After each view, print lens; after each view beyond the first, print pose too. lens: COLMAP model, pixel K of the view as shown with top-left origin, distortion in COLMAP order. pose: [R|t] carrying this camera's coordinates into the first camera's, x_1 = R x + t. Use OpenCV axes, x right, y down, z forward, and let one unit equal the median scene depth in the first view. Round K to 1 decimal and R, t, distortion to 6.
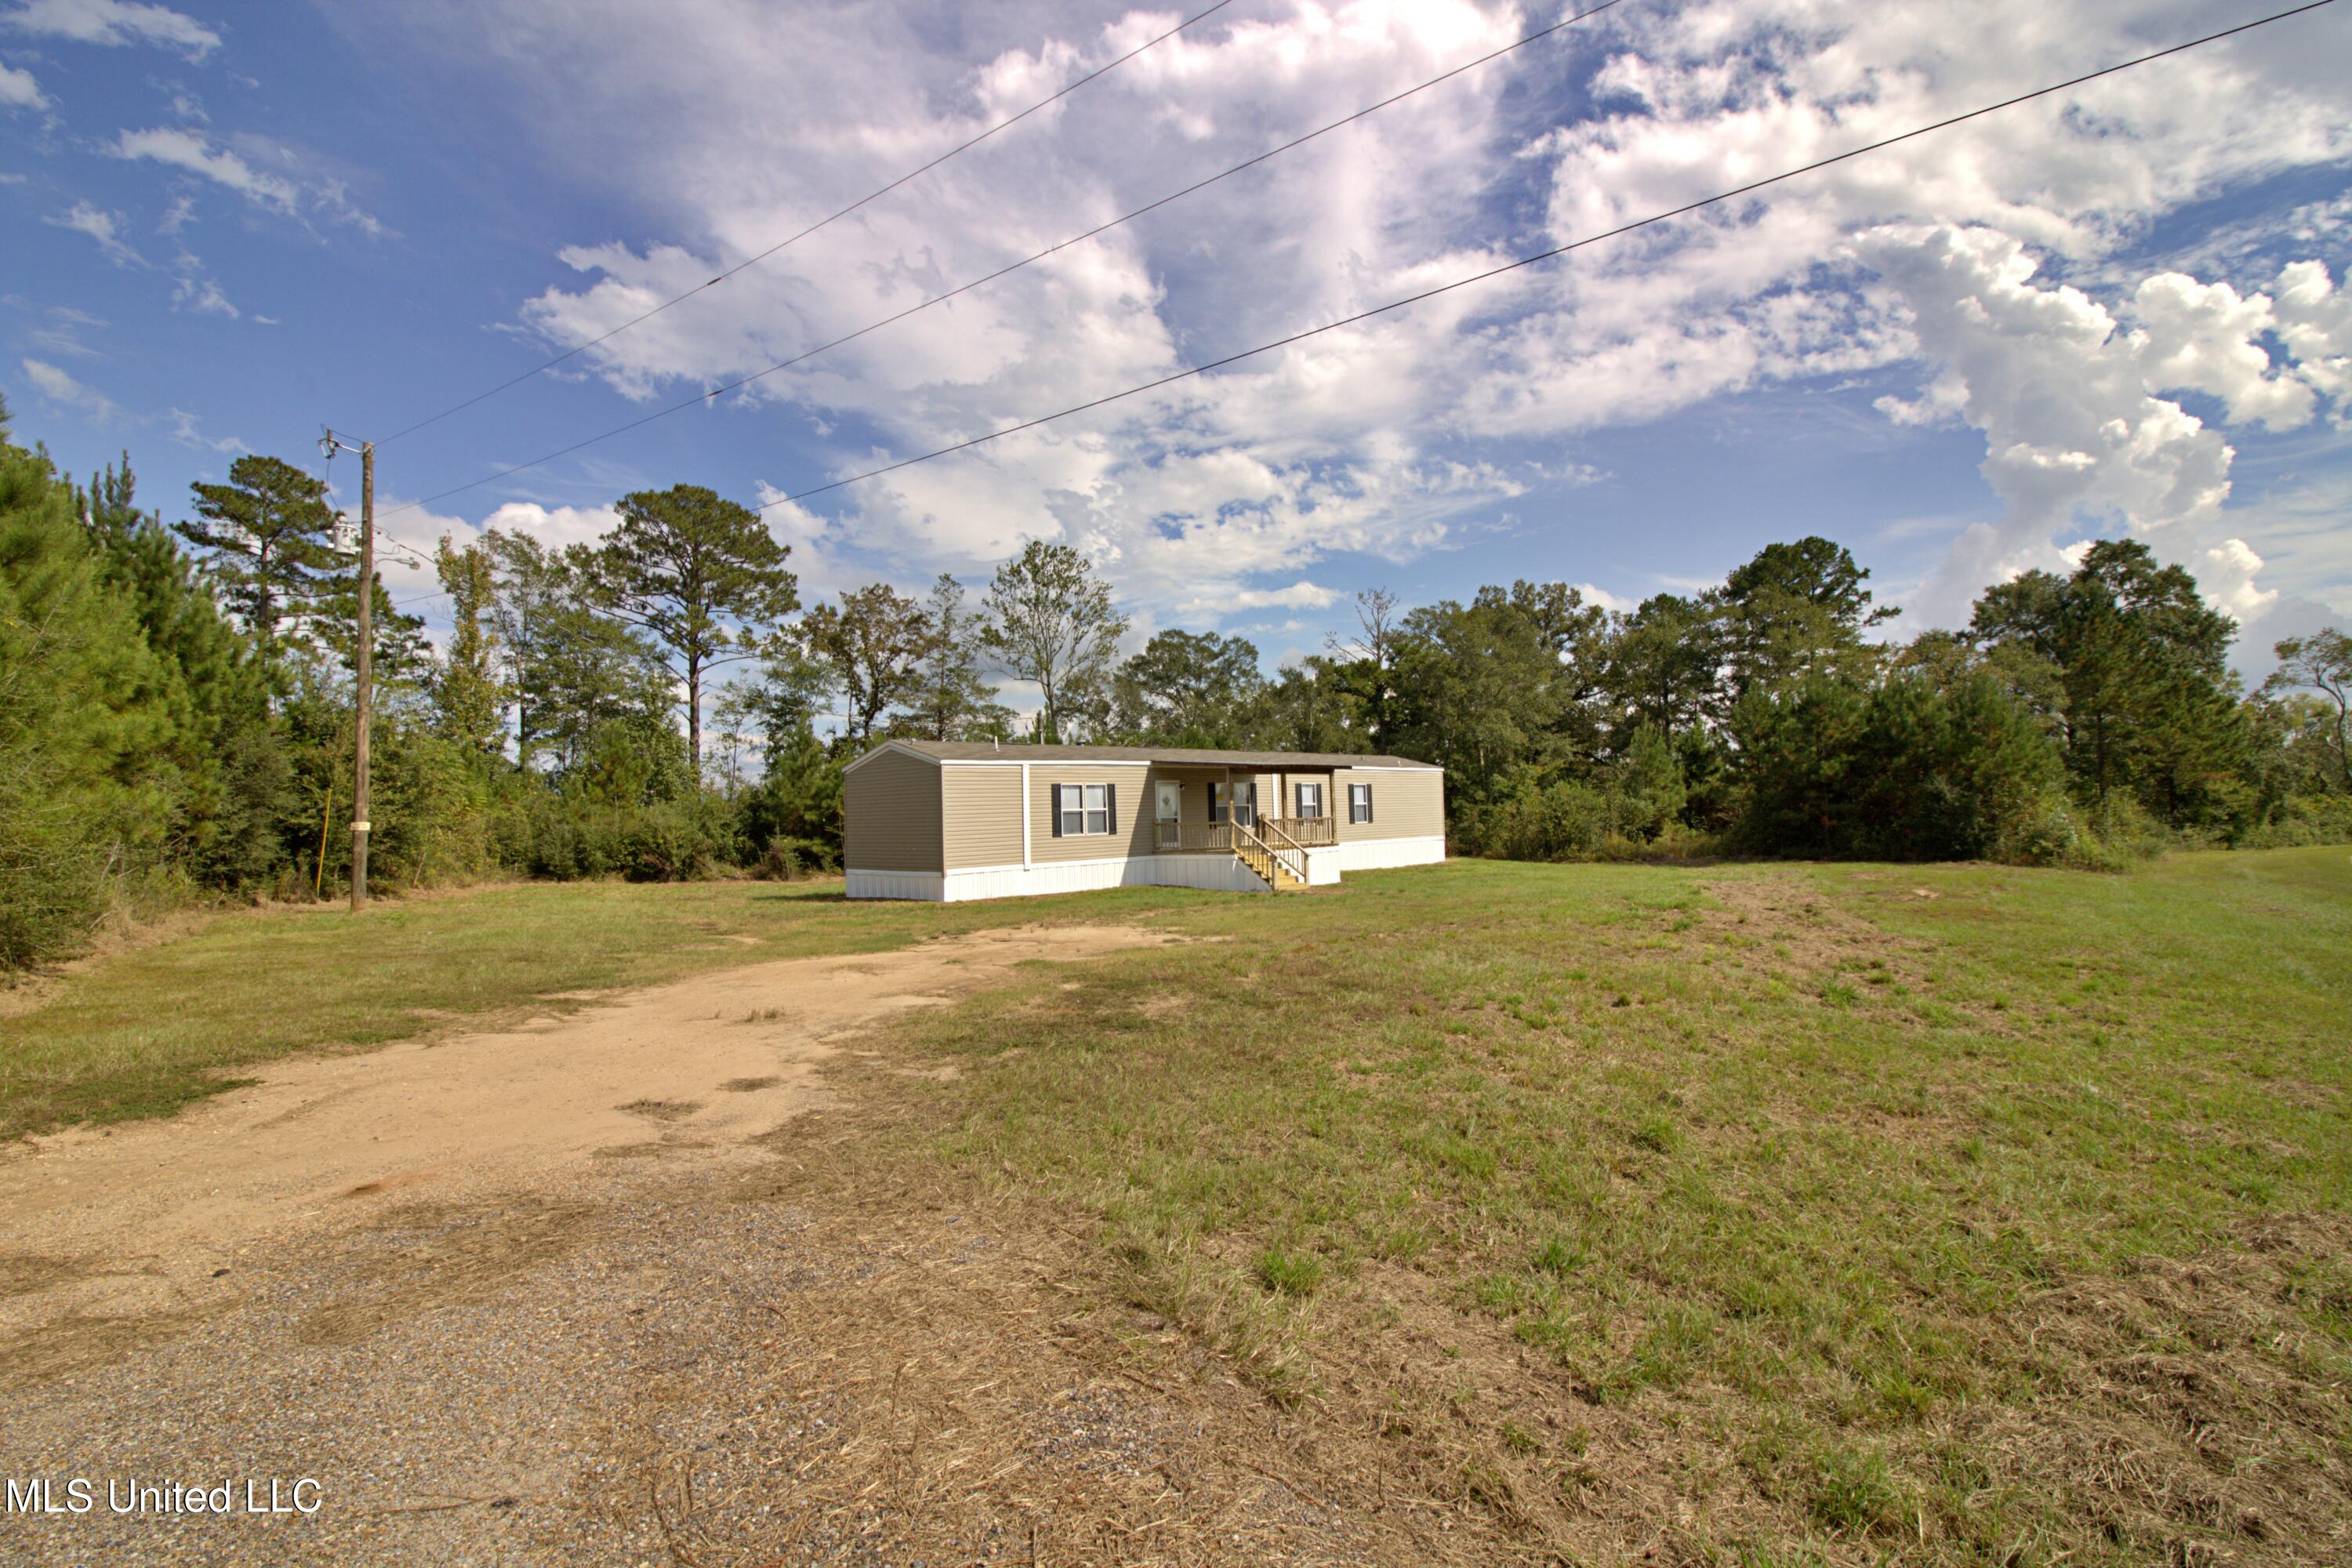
lens RADIAL K [[1096.2, 0, 1182.4], [0, 1096.2, 779.3], [0, 0, 1]] dist [-0.000165, -0.015519]
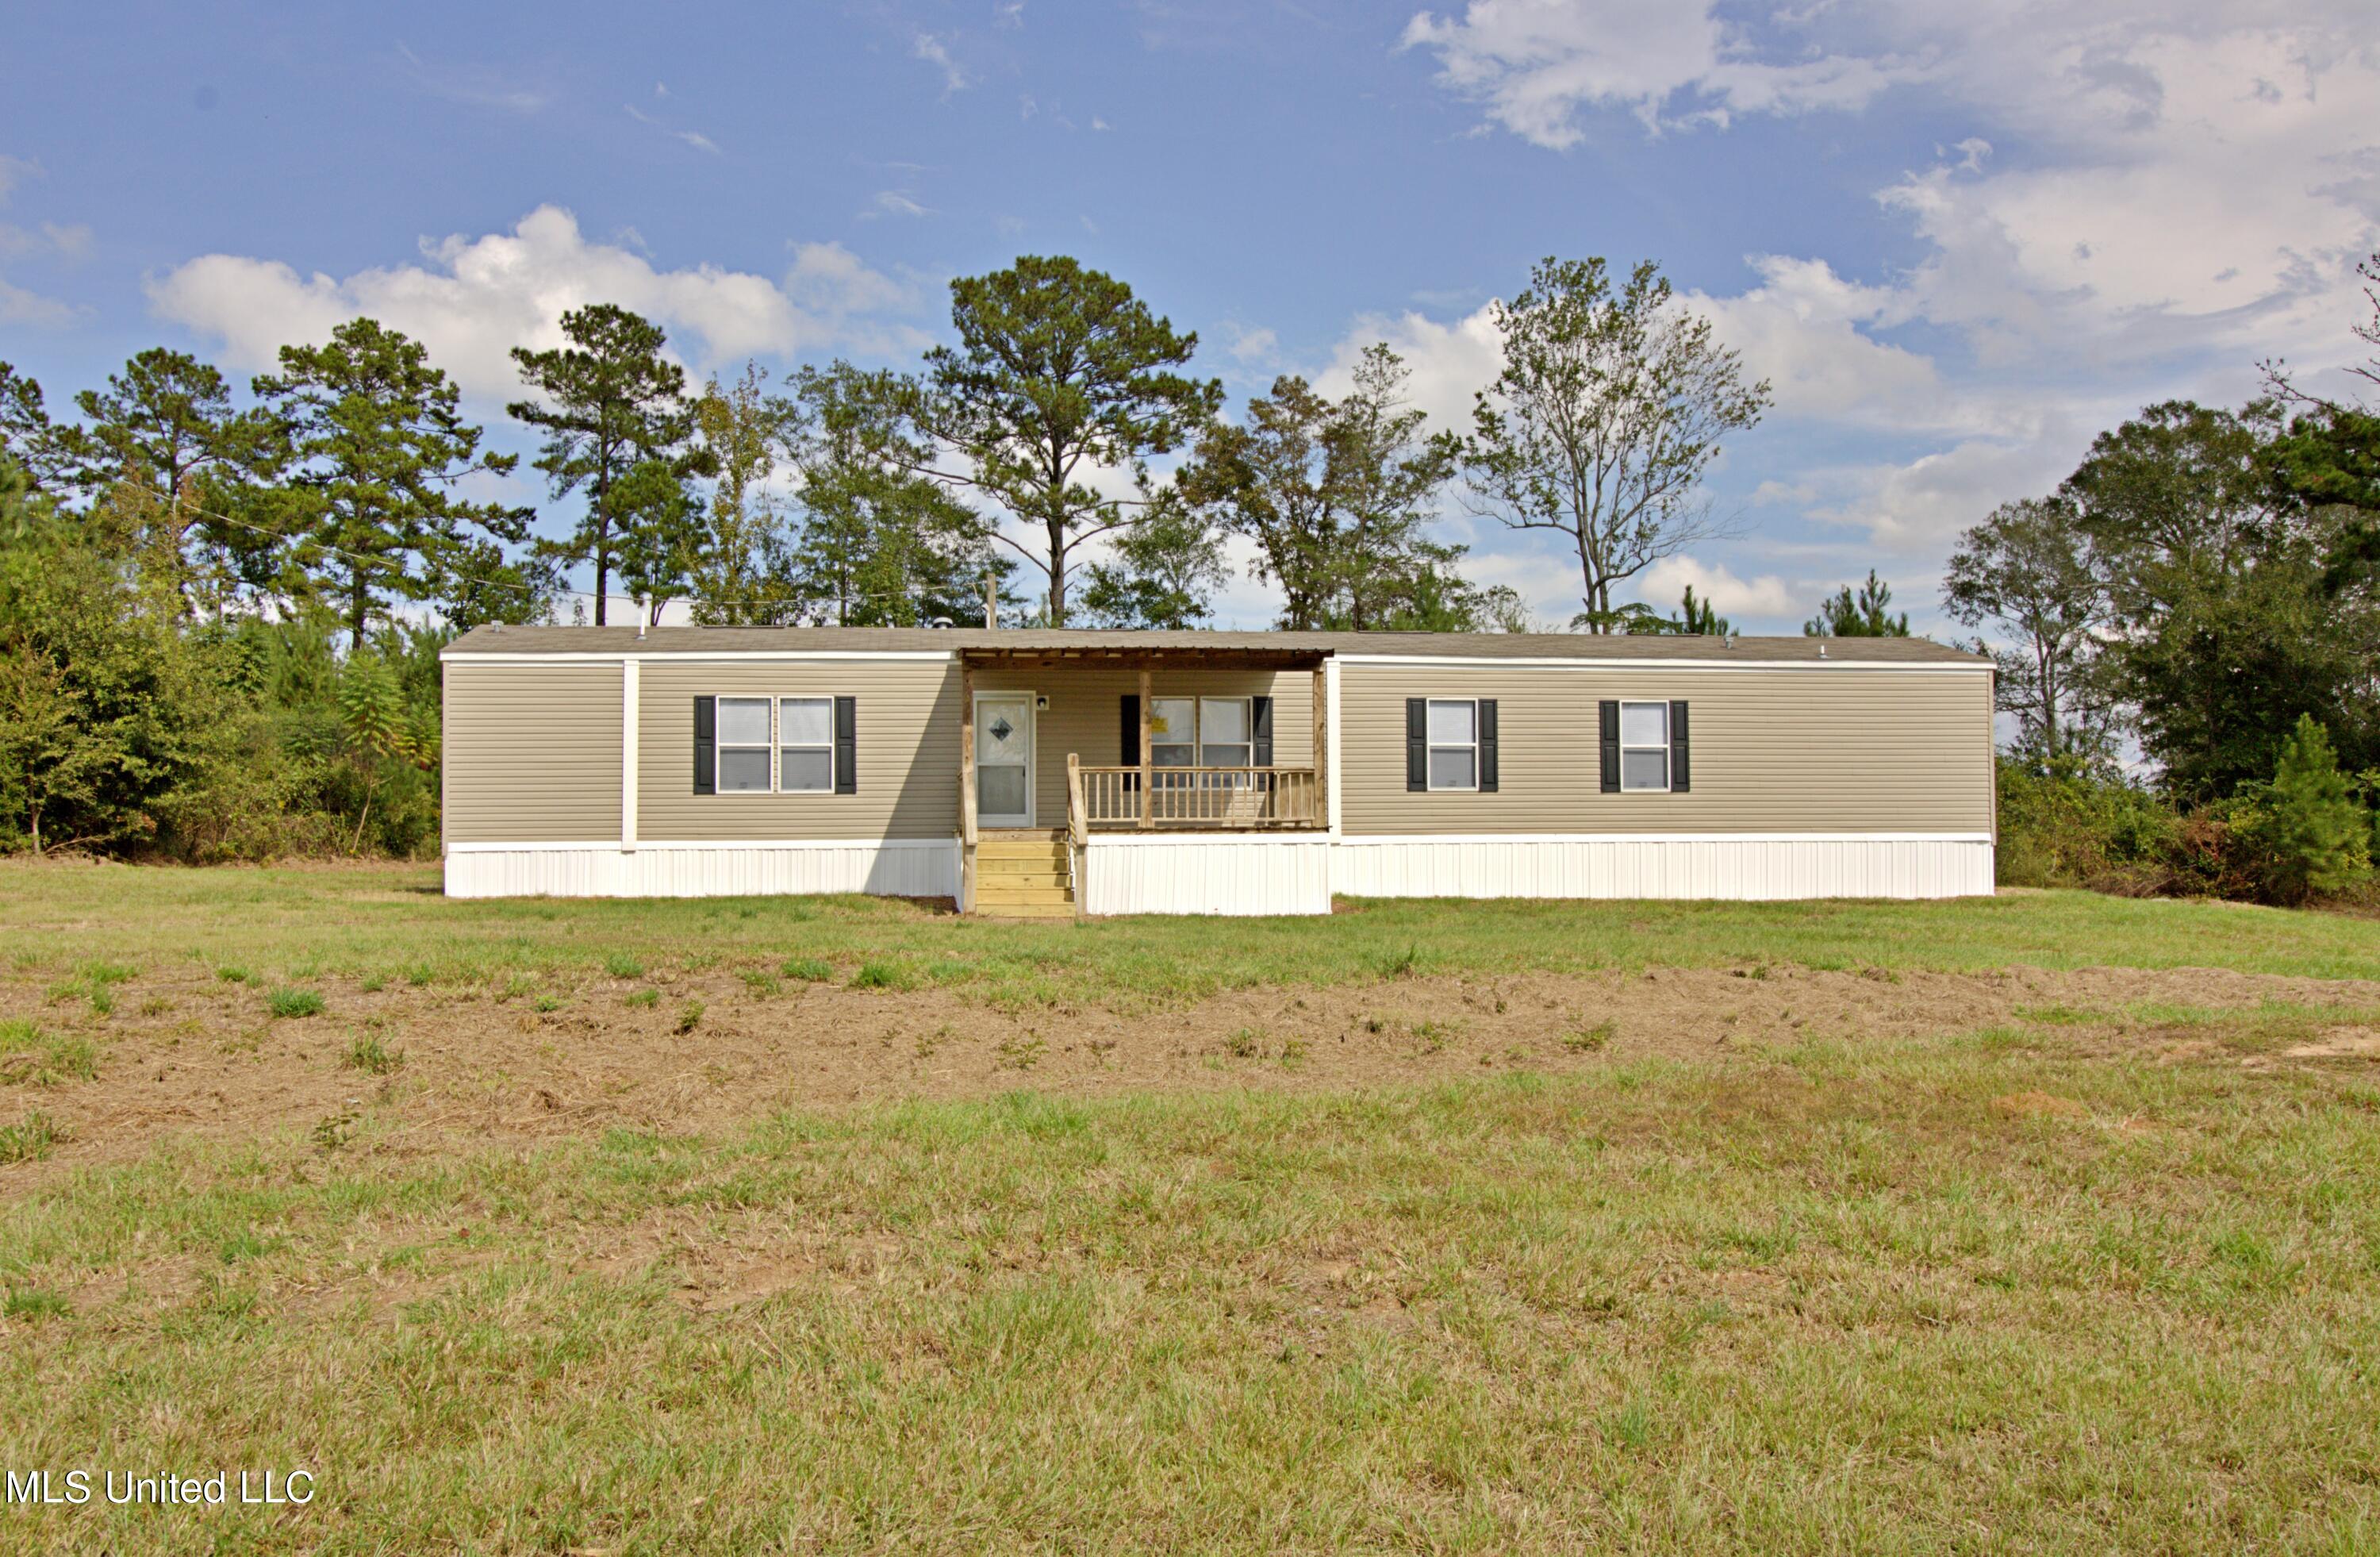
lens RADIAL K [[1909.6, 0, 1151.2], [0, 1909.6, 776.0], [0, 0, 1]] dist [-0.025059, 0.000077]
pose [[0.778363, 0.007187, -0.627774, 0.581041], [0.002669, 0.999888, 0.014756, 0.027462], [0.627809, -0.013161, 0.778256, 0.370366]]
